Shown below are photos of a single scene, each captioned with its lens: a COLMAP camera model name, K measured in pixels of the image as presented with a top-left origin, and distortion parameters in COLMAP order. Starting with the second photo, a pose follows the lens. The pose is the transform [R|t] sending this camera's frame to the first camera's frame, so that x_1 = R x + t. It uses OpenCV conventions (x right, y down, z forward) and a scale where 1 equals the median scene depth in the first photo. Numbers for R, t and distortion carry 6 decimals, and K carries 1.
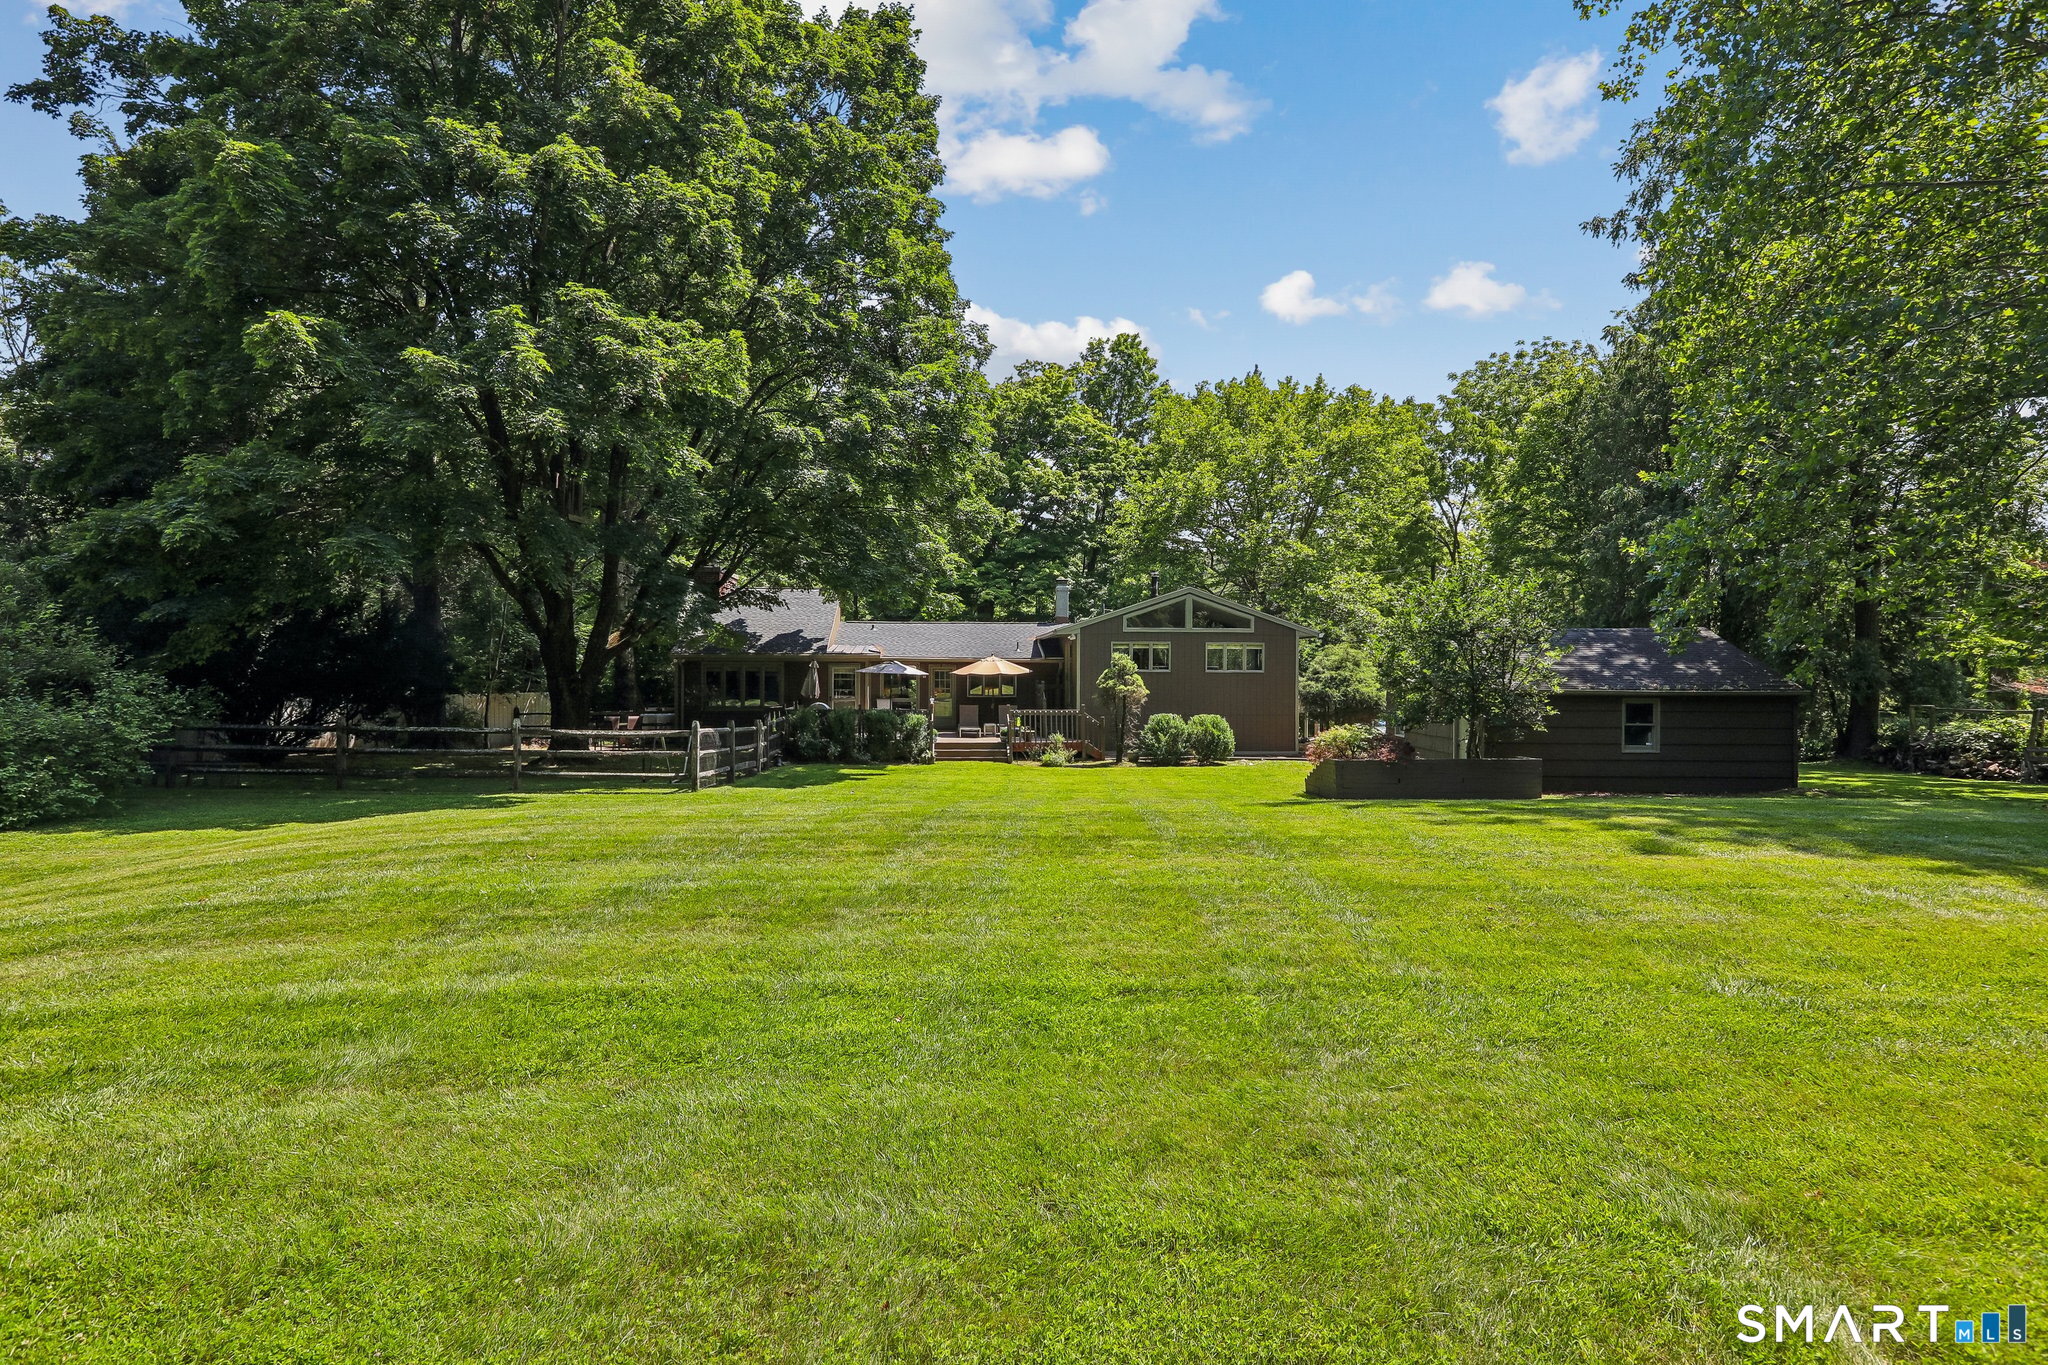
lens RADIAL K [[1127.7, 0, 1024.0], [0, 1127.7, 682.5], [0, 0, 1]] dist [-0.001489, -0.000220]
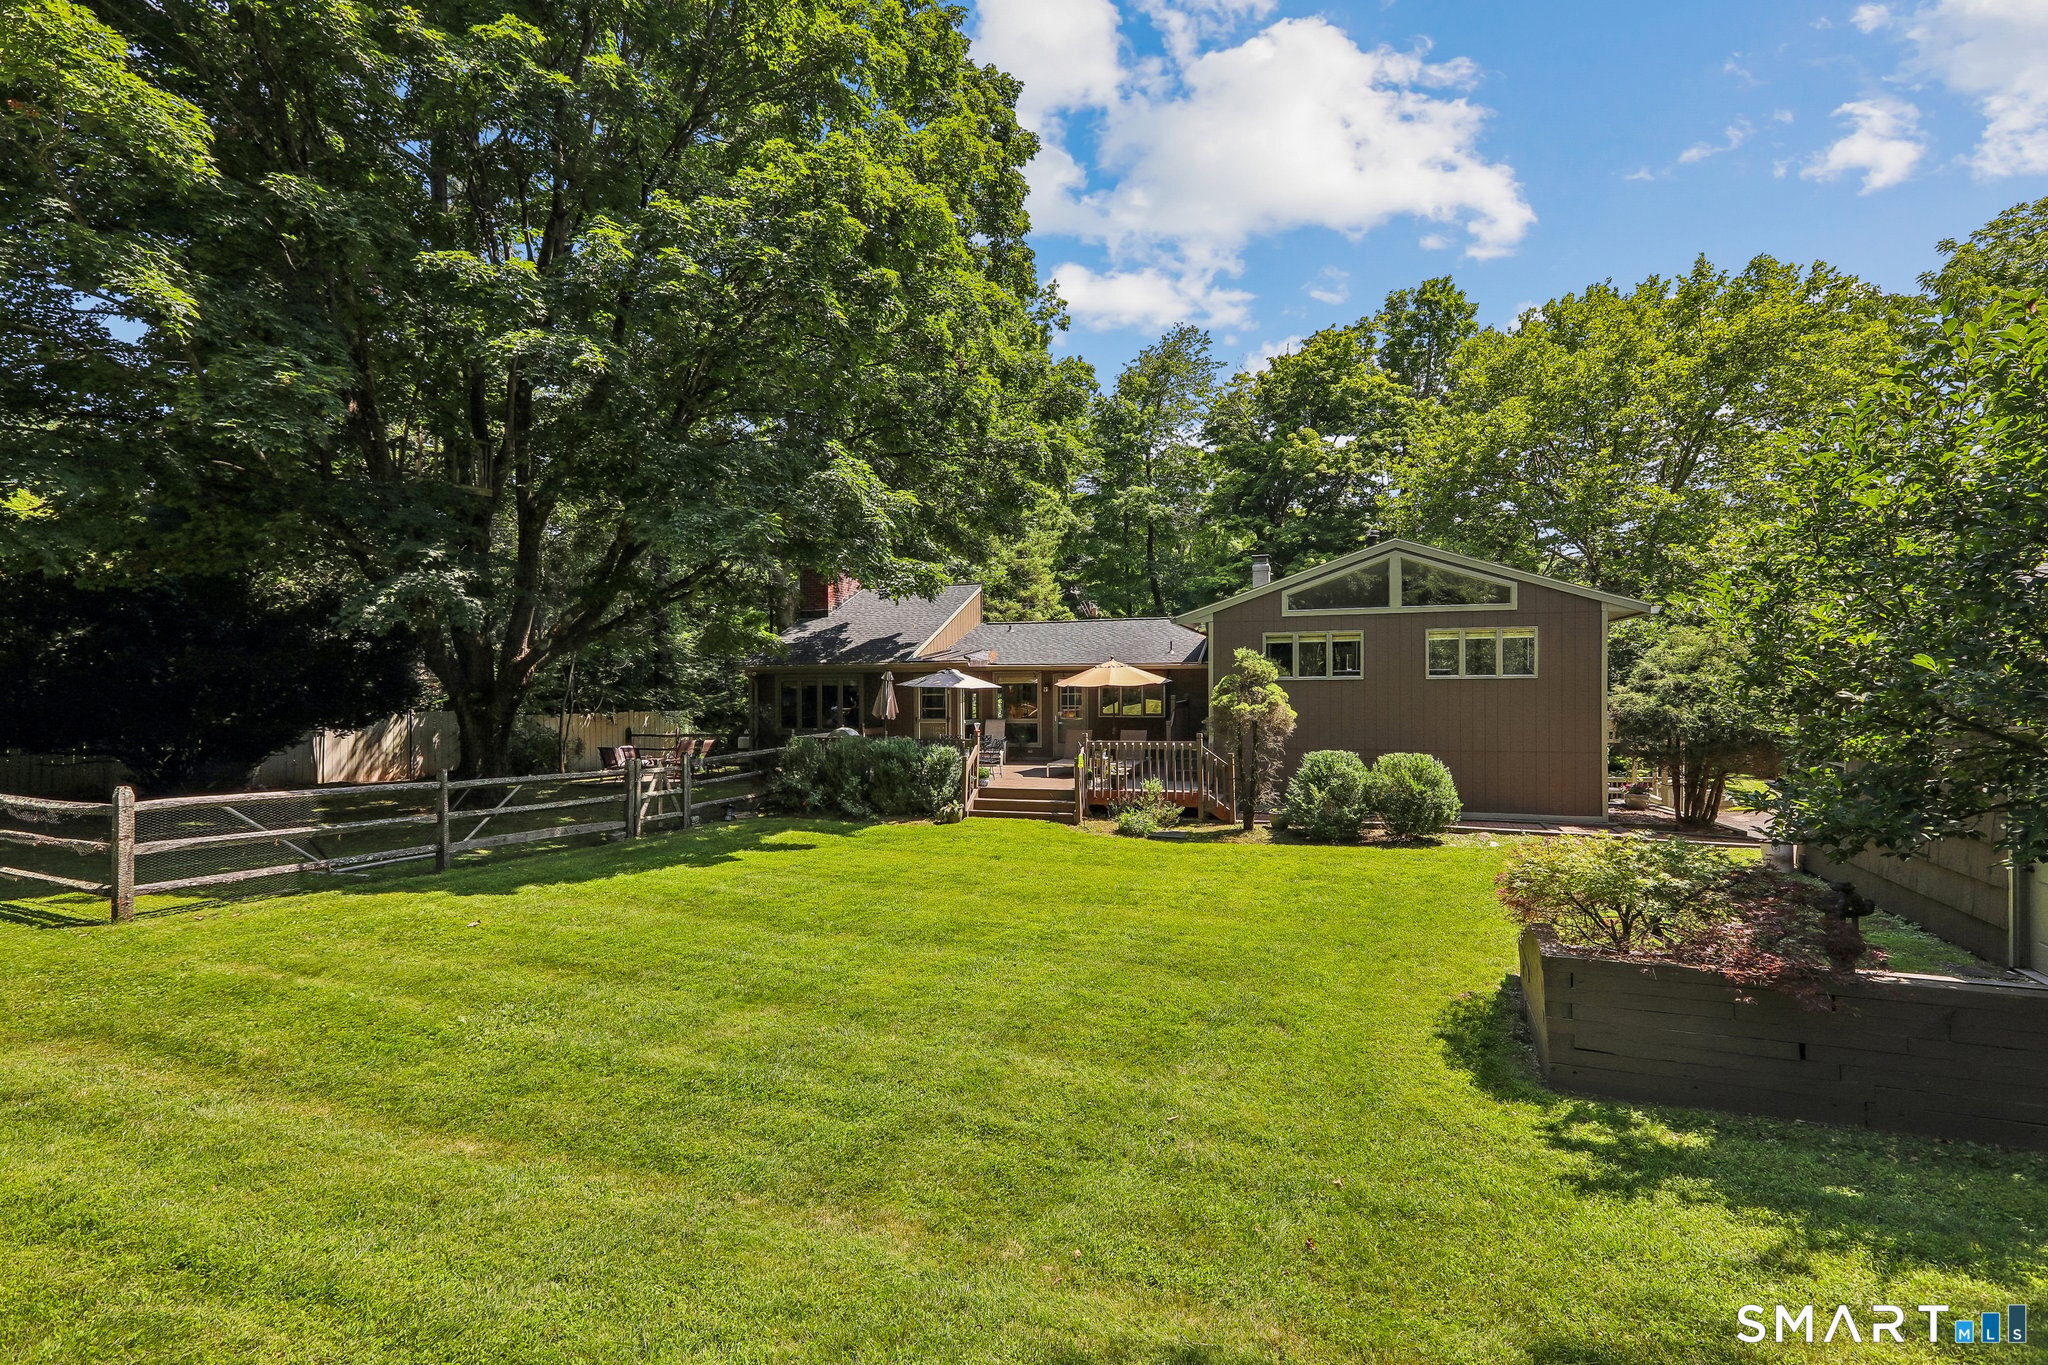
lens RADIAL K [[937.1, 0, 1022.5], [0, 937.1, 695.2], [0, 0, 1]] dist [0.005143, 0.001122]
pose [[0.919589, -0.006786, -0.392823, 0.157990], [0.007860, 0.999968, 0.001126, -0.002917], [0.392803, -0.004123, 0.919614, 0.452803]]
